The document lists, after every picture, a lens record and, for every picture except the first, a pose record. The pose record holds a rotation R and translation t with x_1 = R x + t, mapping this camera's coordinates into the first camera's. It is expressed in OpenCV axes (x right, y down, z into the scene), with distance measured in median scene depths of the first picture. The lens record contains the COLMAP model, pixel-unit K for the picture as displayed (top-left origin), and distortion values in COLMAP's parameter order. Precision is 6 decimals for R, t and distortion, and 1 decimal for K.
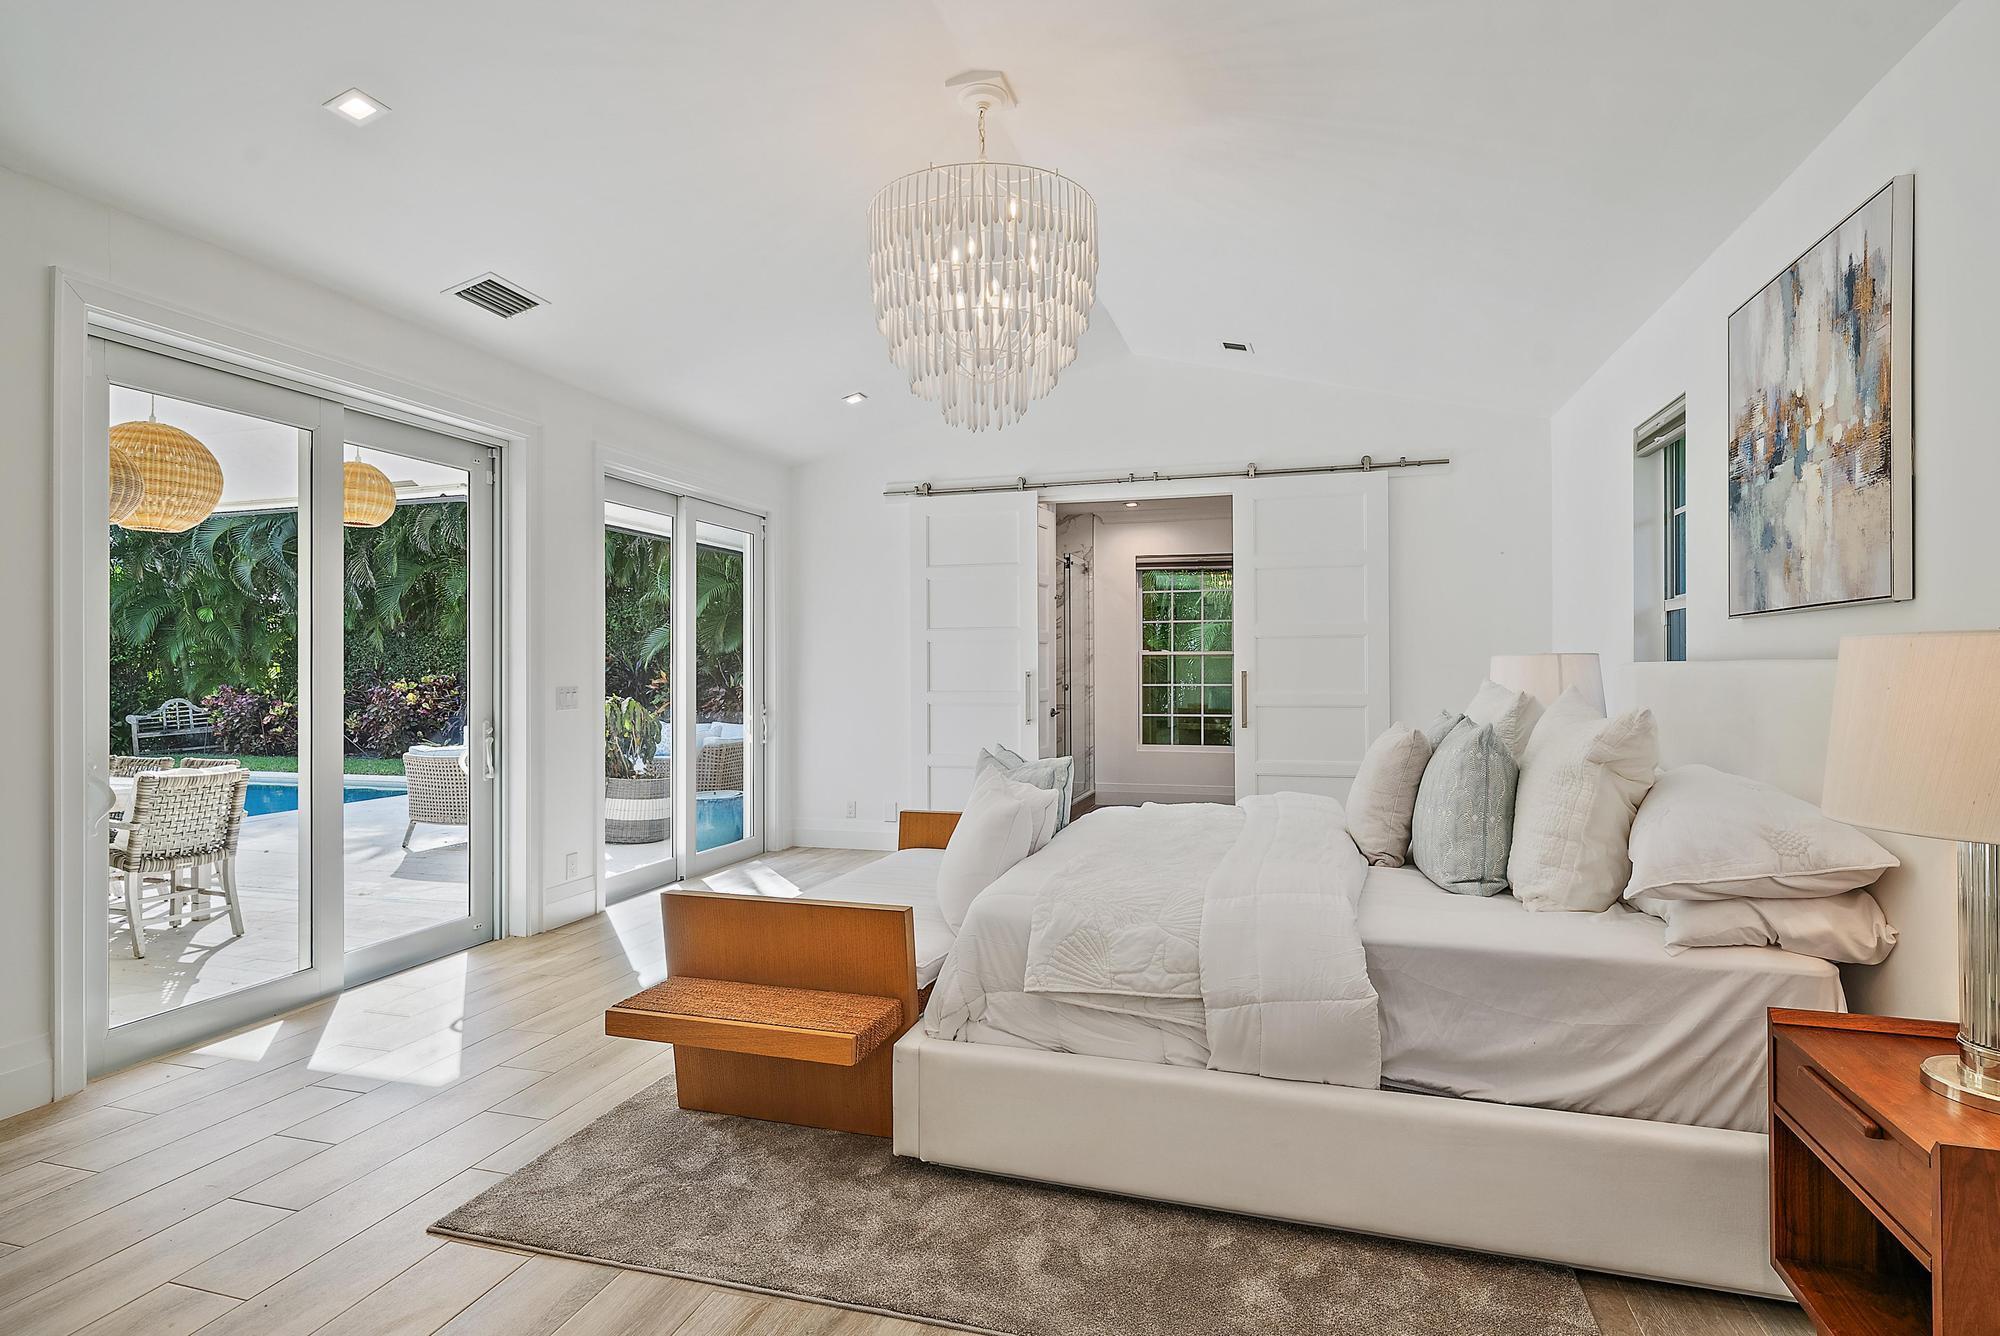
lens RADIAL K [[1025.6, 0, 995.1], [0, 1025.6, 661.9], [0, 0, 1]] dist [0.005808, 0.001506]
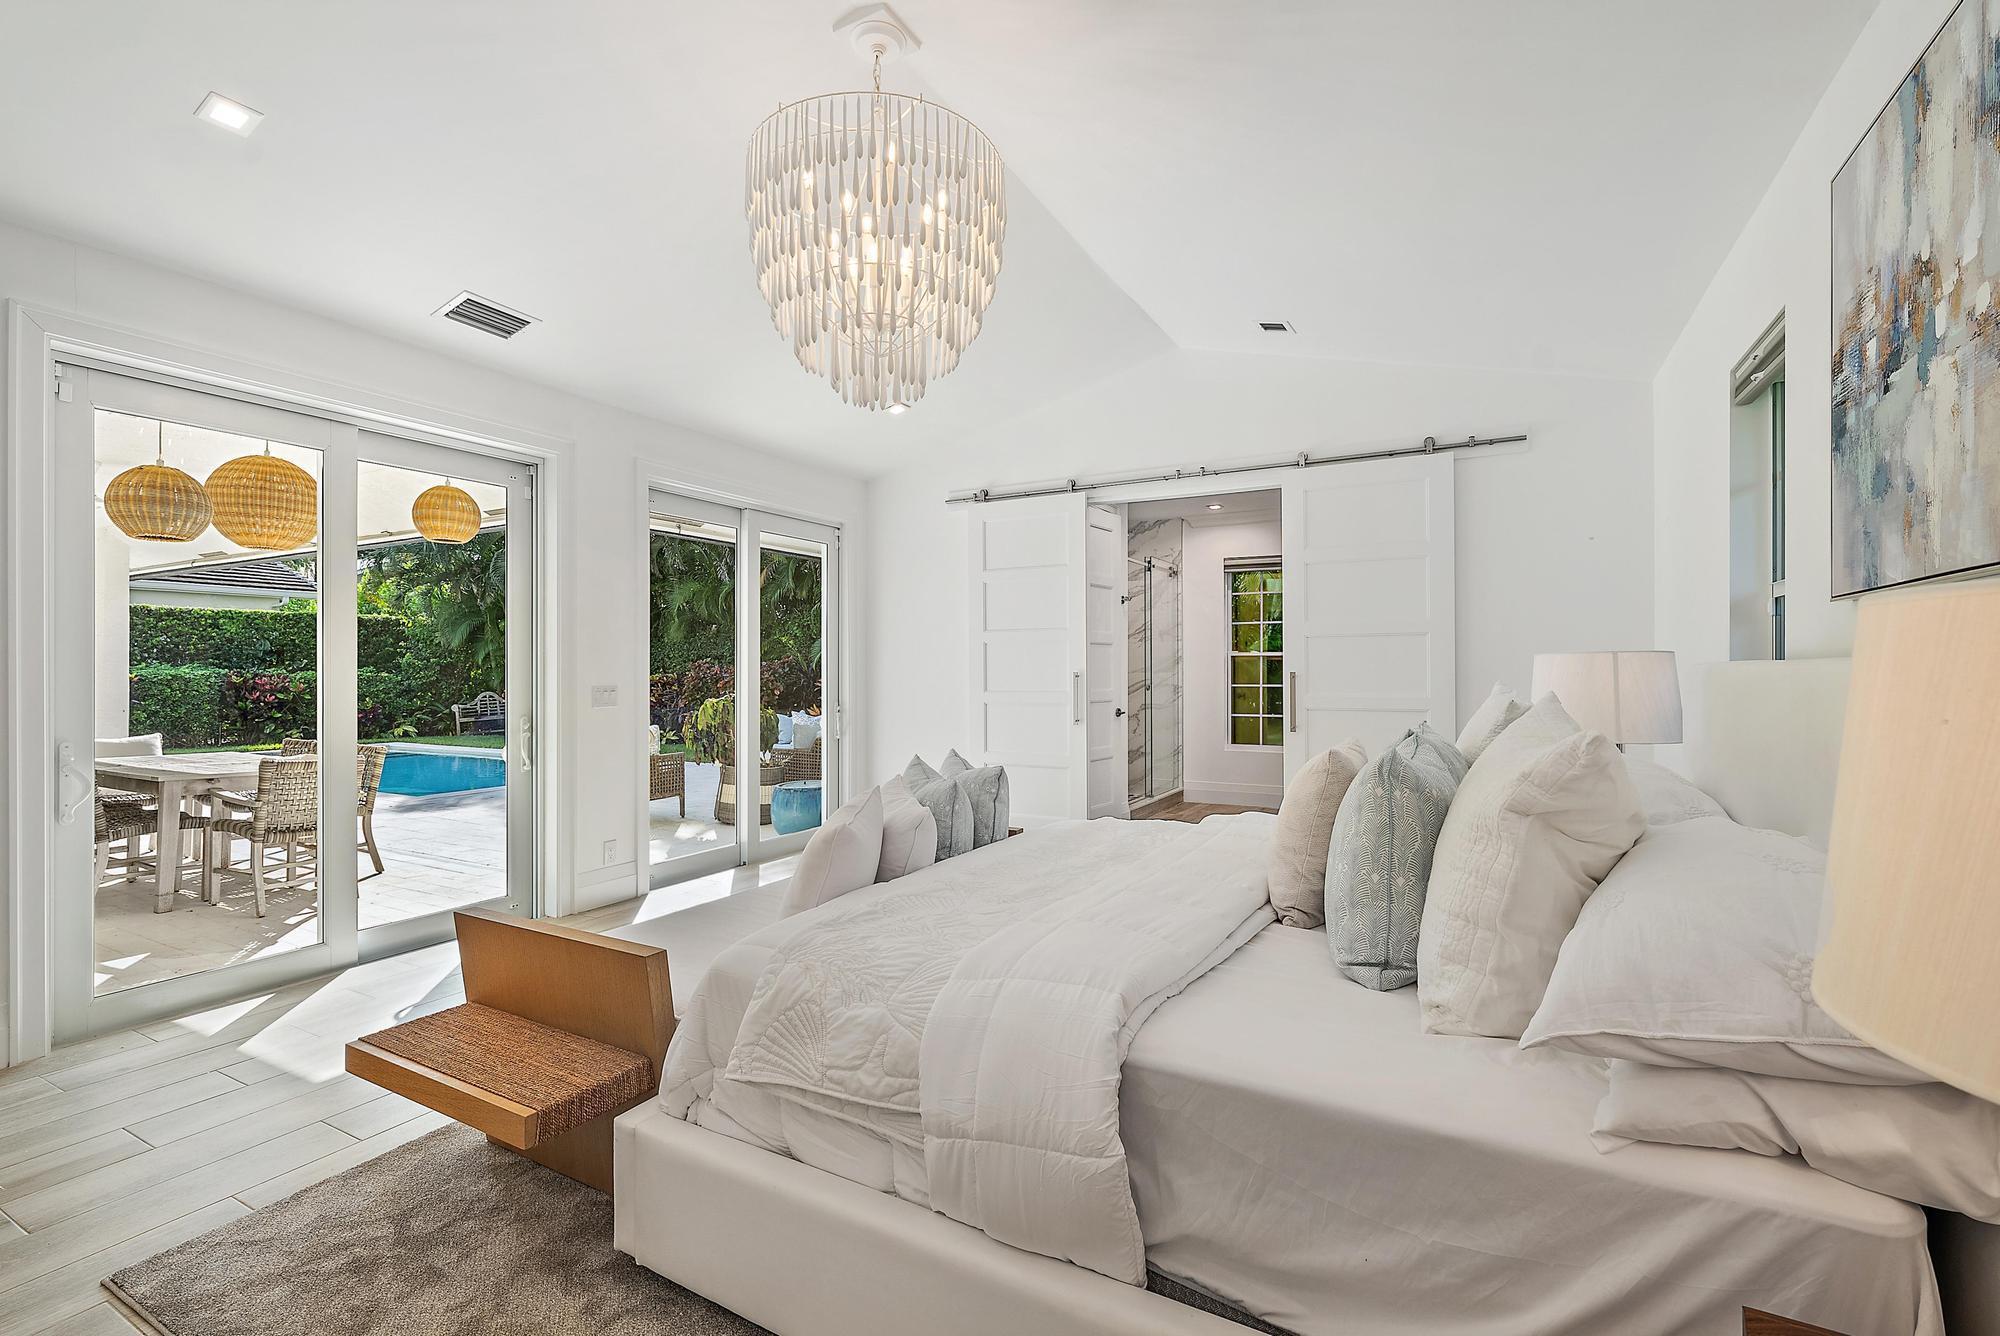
lens RADIAL K [[883.1, 0, 995.6], [0, 883.1, 667.2], [0, 0, 1]] dist [0.001760, 0.000451]
pose [[0.978457, 0.000351, -0.206448, 0.287041], [0.000600, 0.999990, 0.004543, 0.001255], [0.206448, -0.004569, 0.978447, 0.291483]]
